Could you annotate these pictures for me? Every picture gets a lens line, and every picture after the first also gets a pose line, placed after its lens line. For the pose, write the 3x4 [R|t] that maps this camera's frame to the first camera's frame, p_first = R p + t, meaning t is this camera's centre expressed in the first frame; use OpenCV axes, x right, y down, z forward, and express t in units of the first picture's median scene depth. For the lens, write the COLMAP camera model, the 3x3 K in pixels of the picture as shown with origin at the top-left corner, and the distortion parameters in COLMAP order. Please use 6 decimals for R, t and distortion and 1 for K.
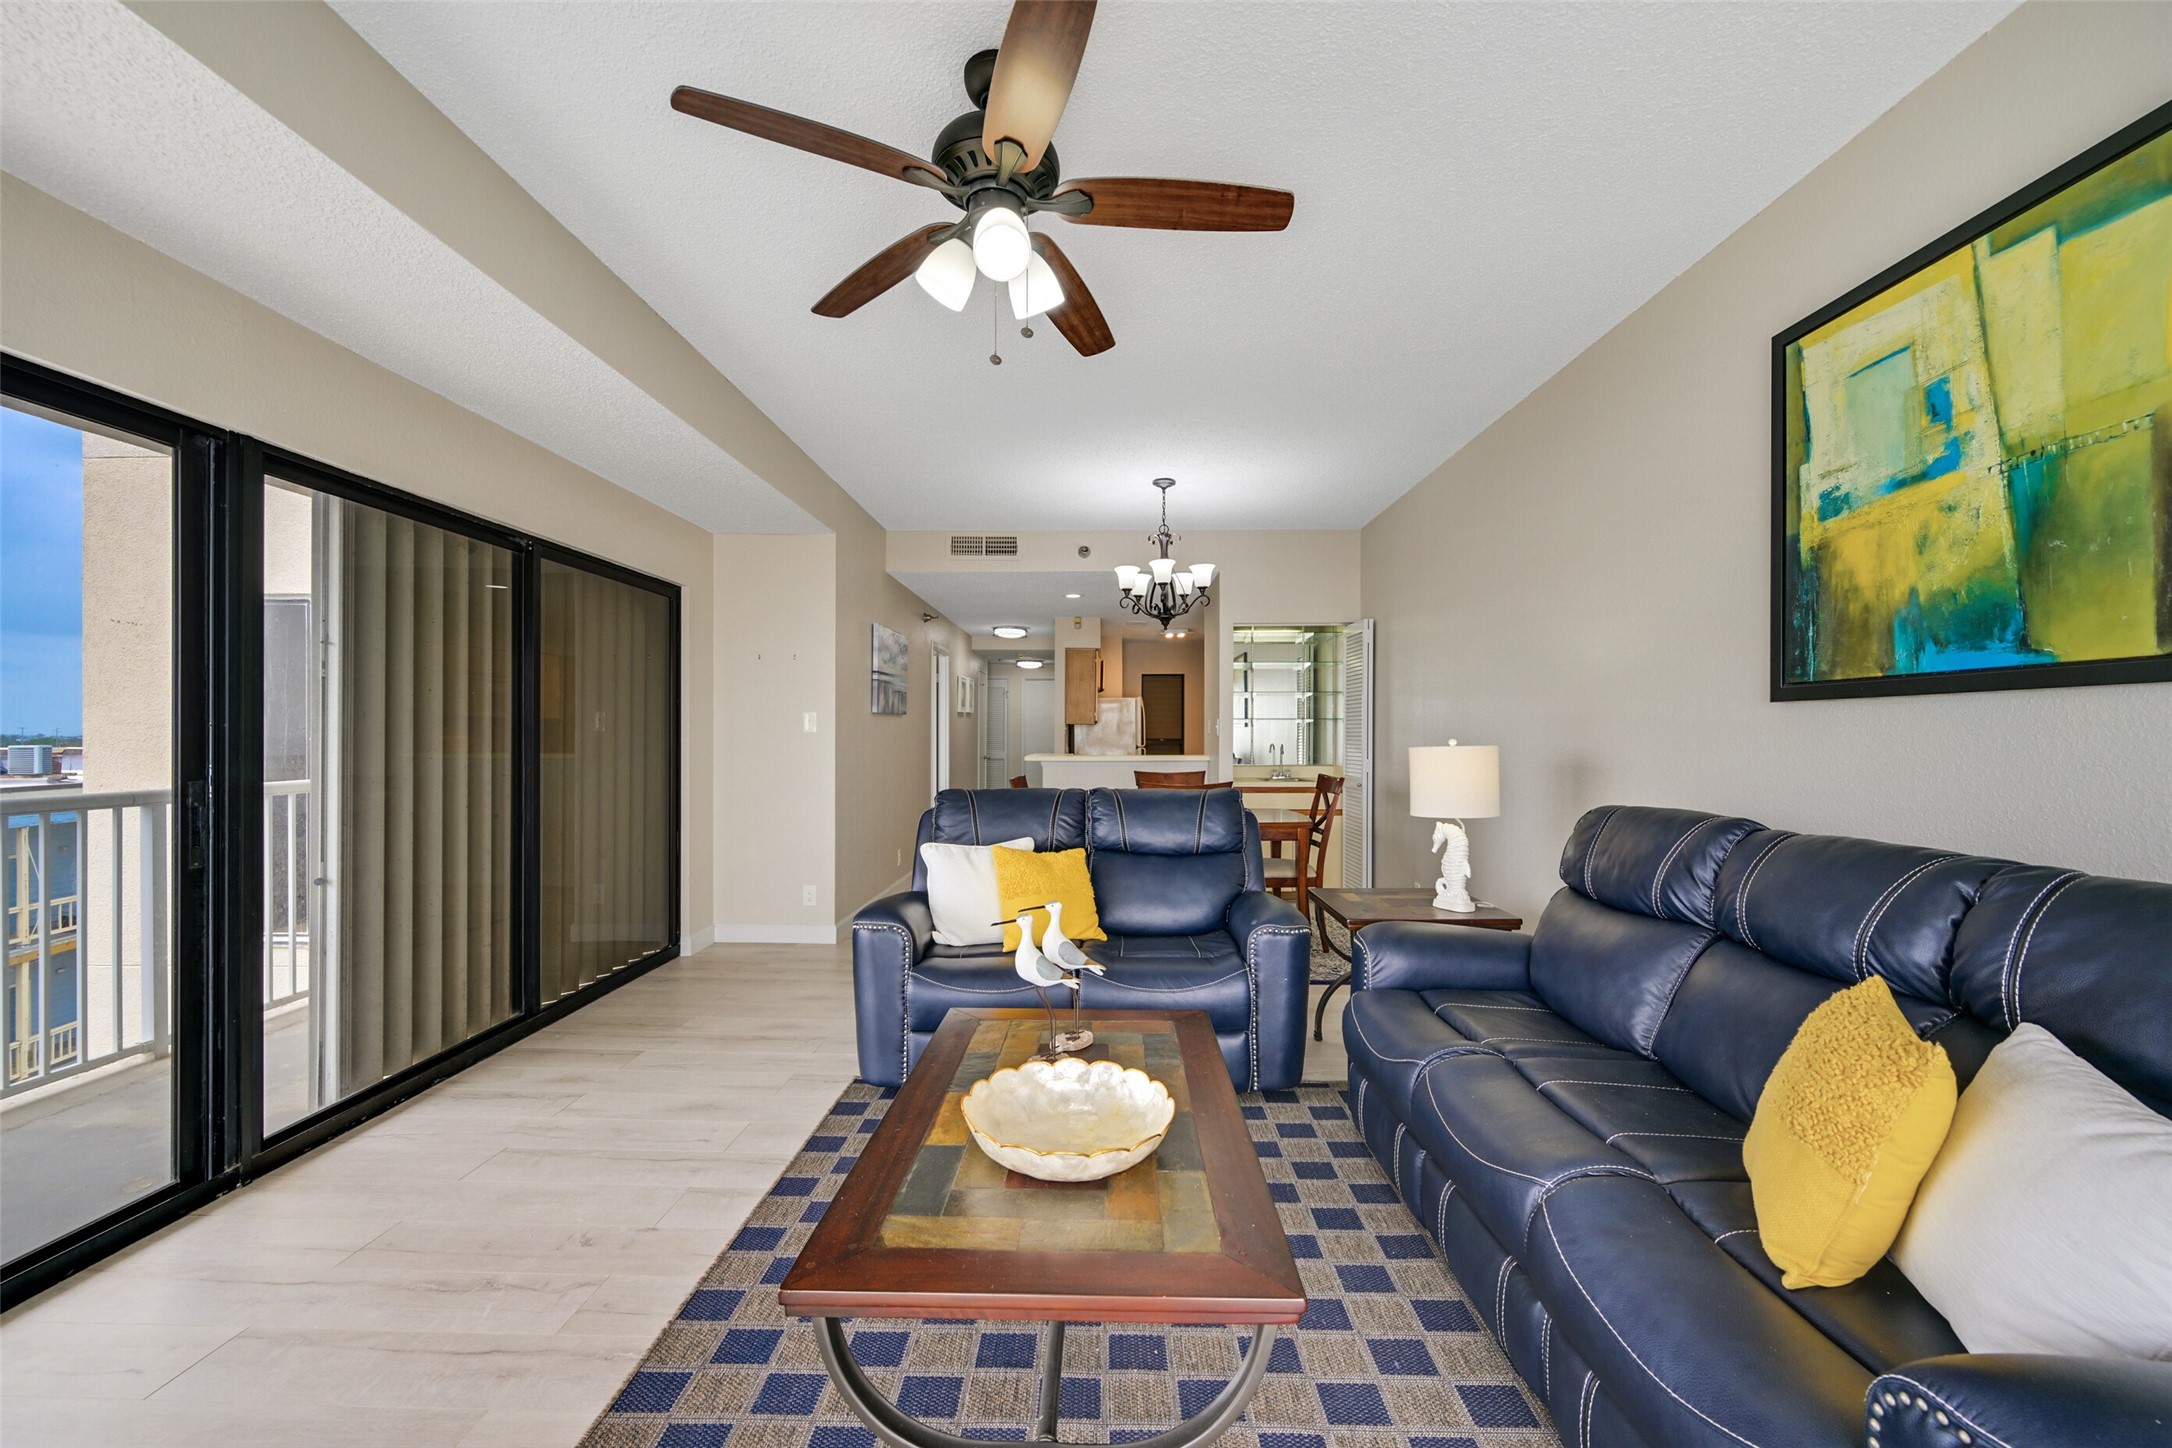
lens RADIAL K [[853.2, 0, 1134.2], [0, 853.2, 759.1], [0, 0, 1]] dist [0.000375, -0.000133]
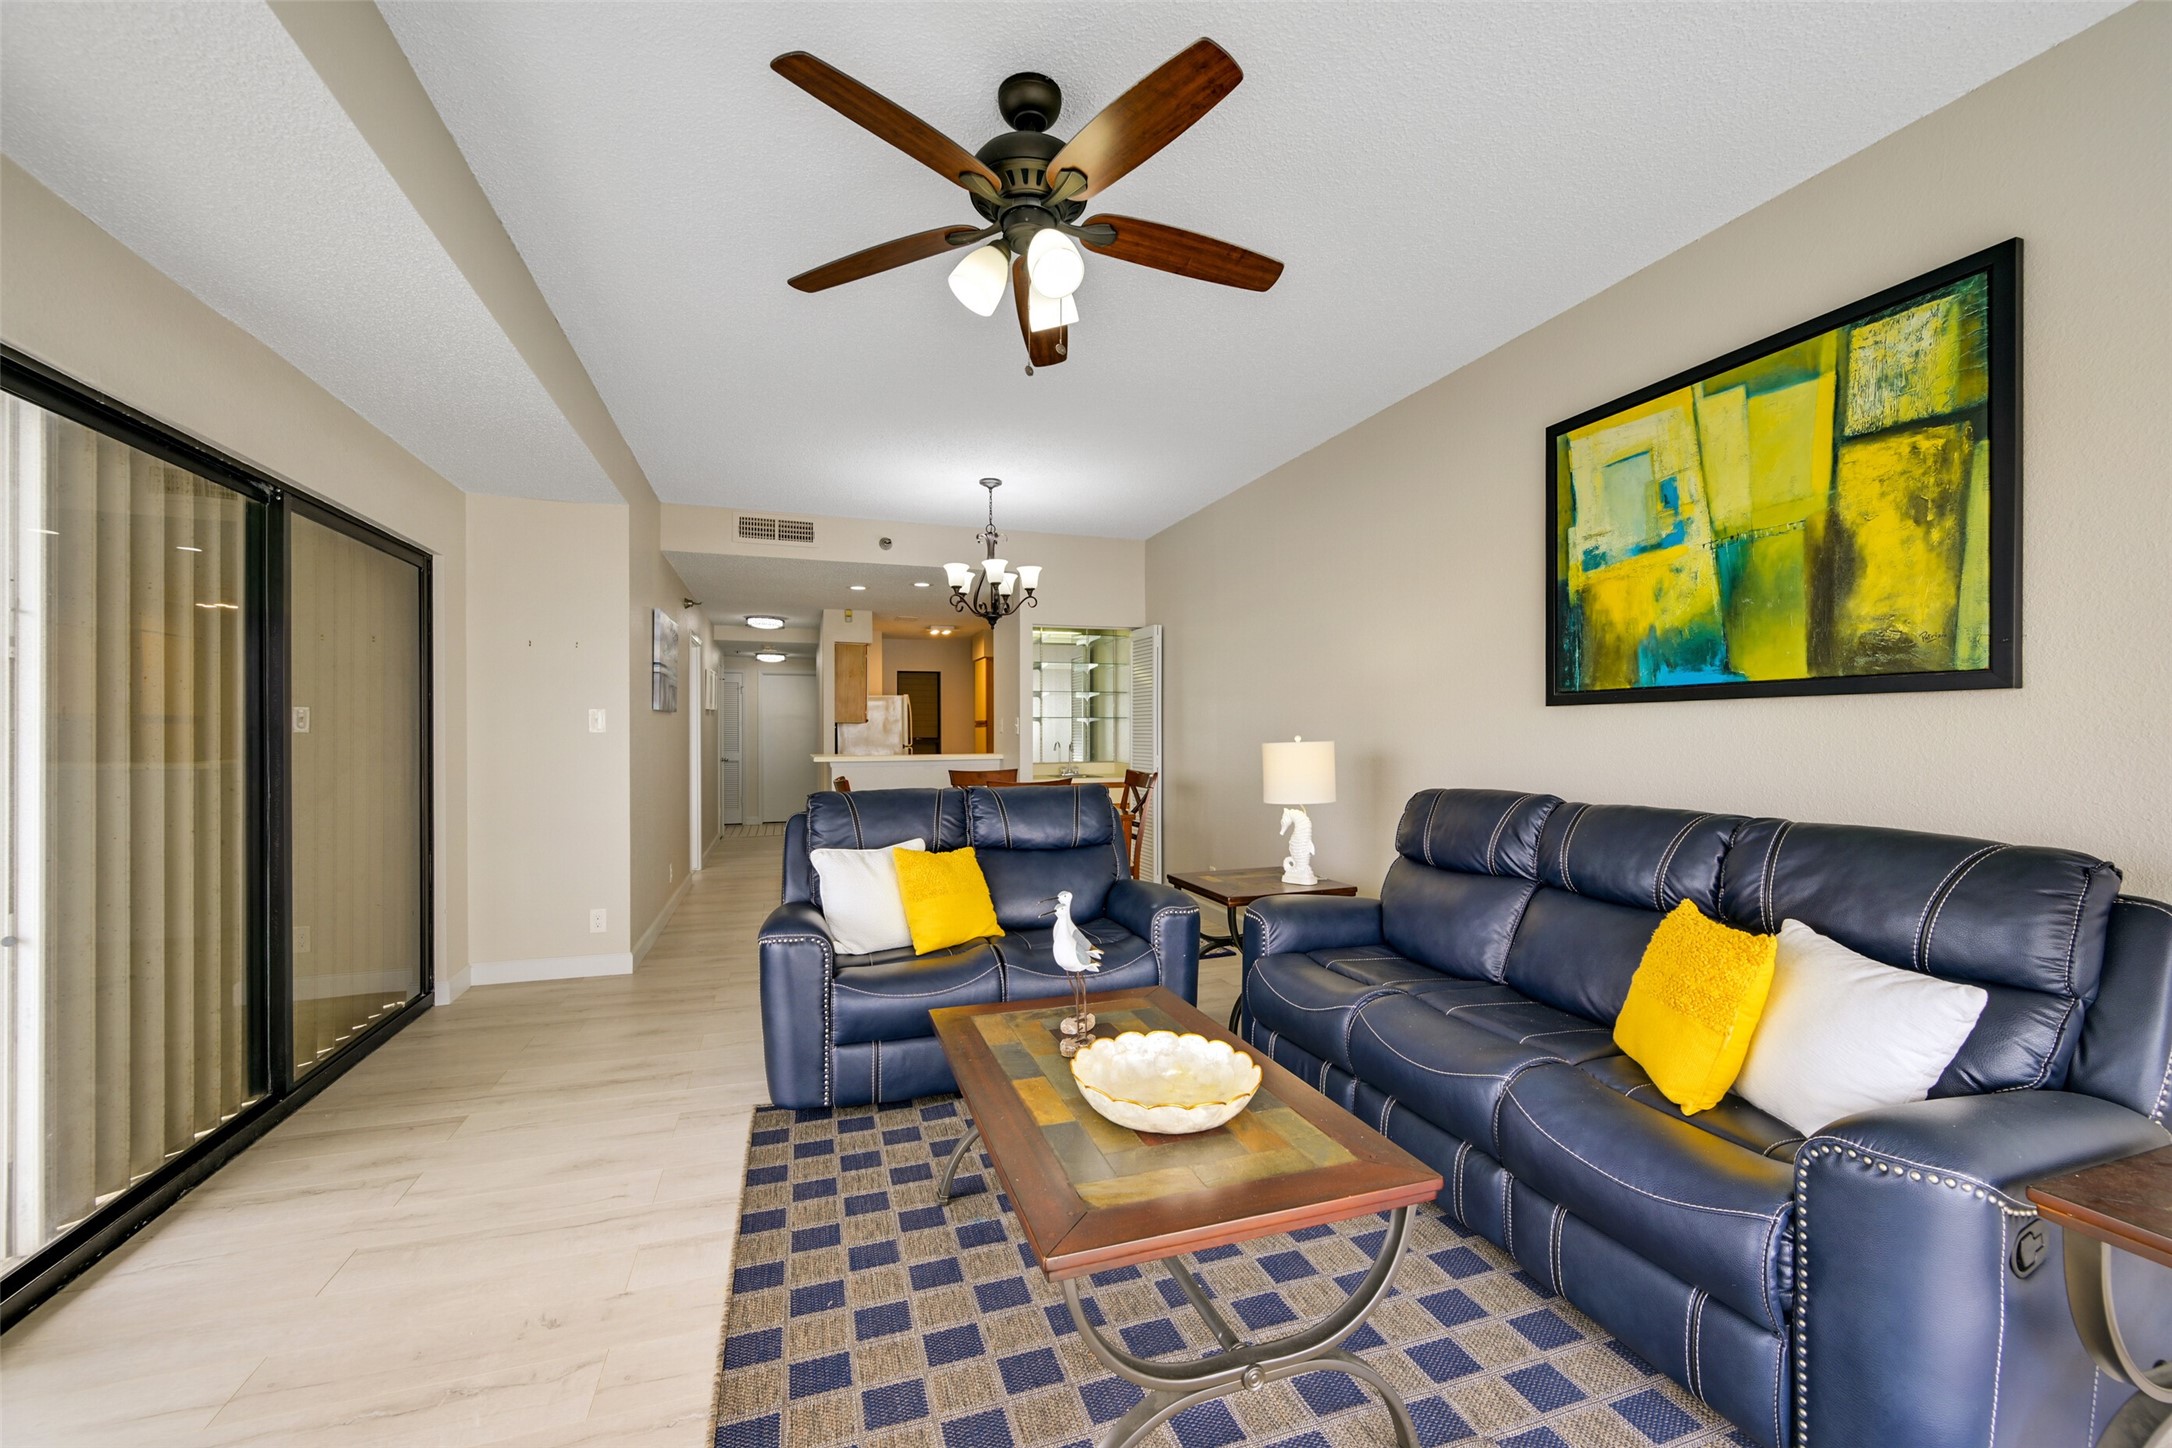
lens RADIAL K [[853.2, 0, 1142.6], [0, 853.2, 765.0], [0, 0, 1]] dist [0.000375, -0.000133]
pose [[0.936697, -0.018725, 0.349640, -0.320760], [0.015337, 0.999805, 0.012457, -0.002343], [-0.349805, -0.006306, 0.936801, -0.014986]]
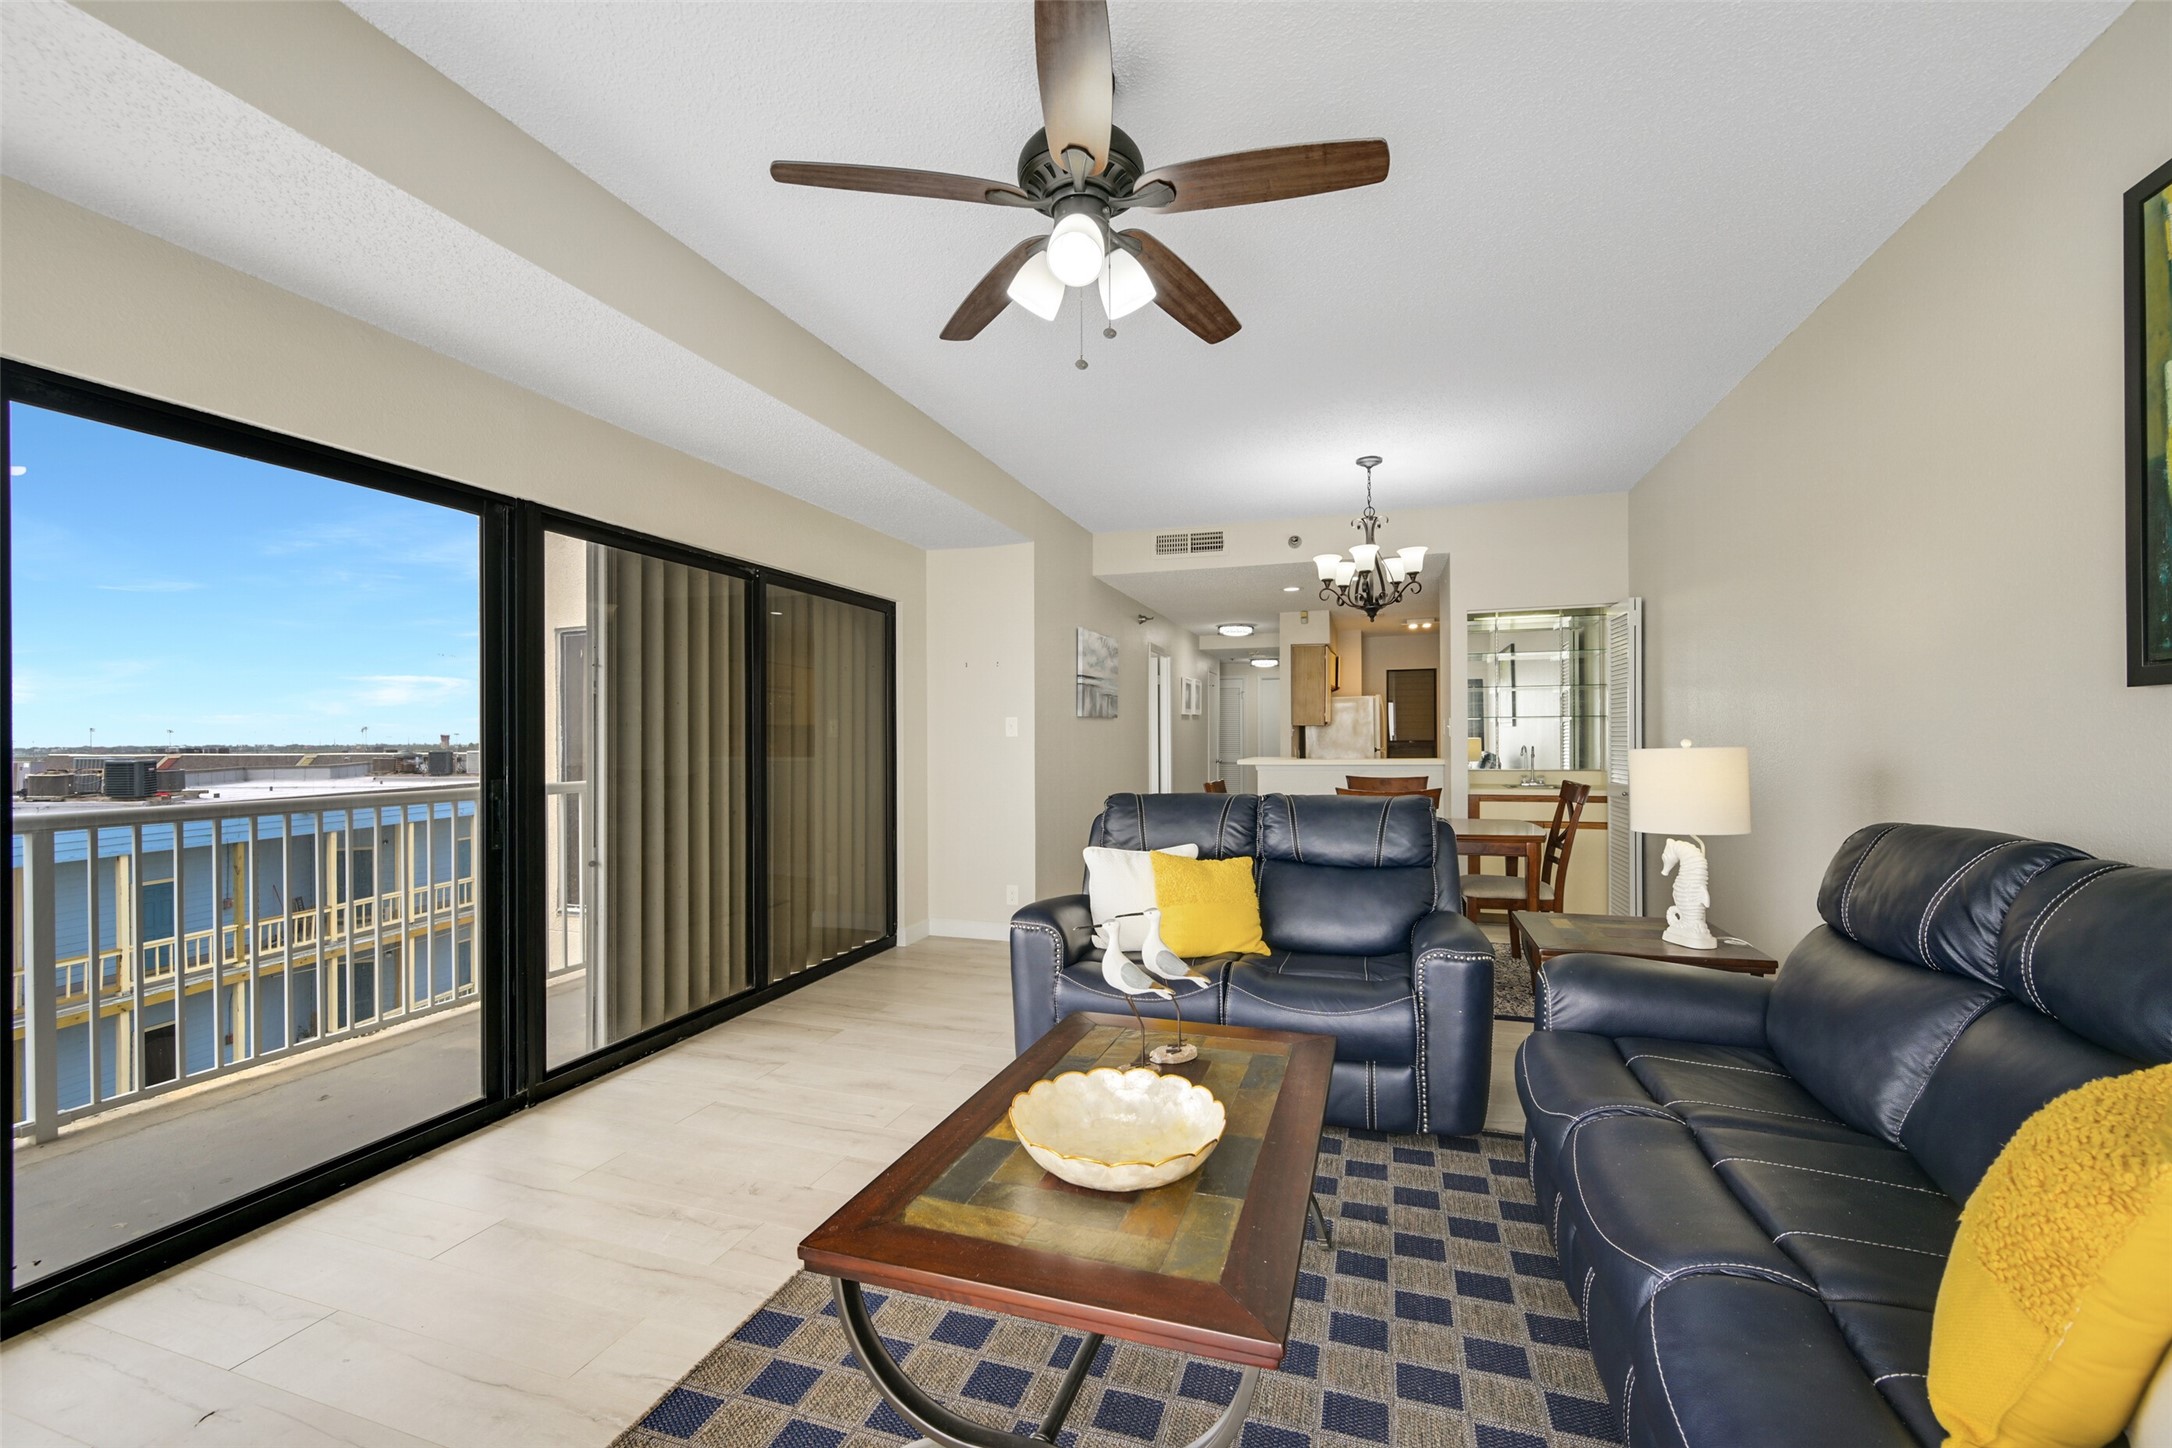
lens RADIAL K [[900.0, 0, 1139.9], [0, 900.0, 759.7], [0, 0, 1]] dist [0.000610, -0.001301]
pose [[0.956508, -0.000121, -0.291705, 0.167130], [-0.000835, 0.999995, -0.003154, -0.000501], [0.291704, 0.003260, 0.956503, 0.008283]]
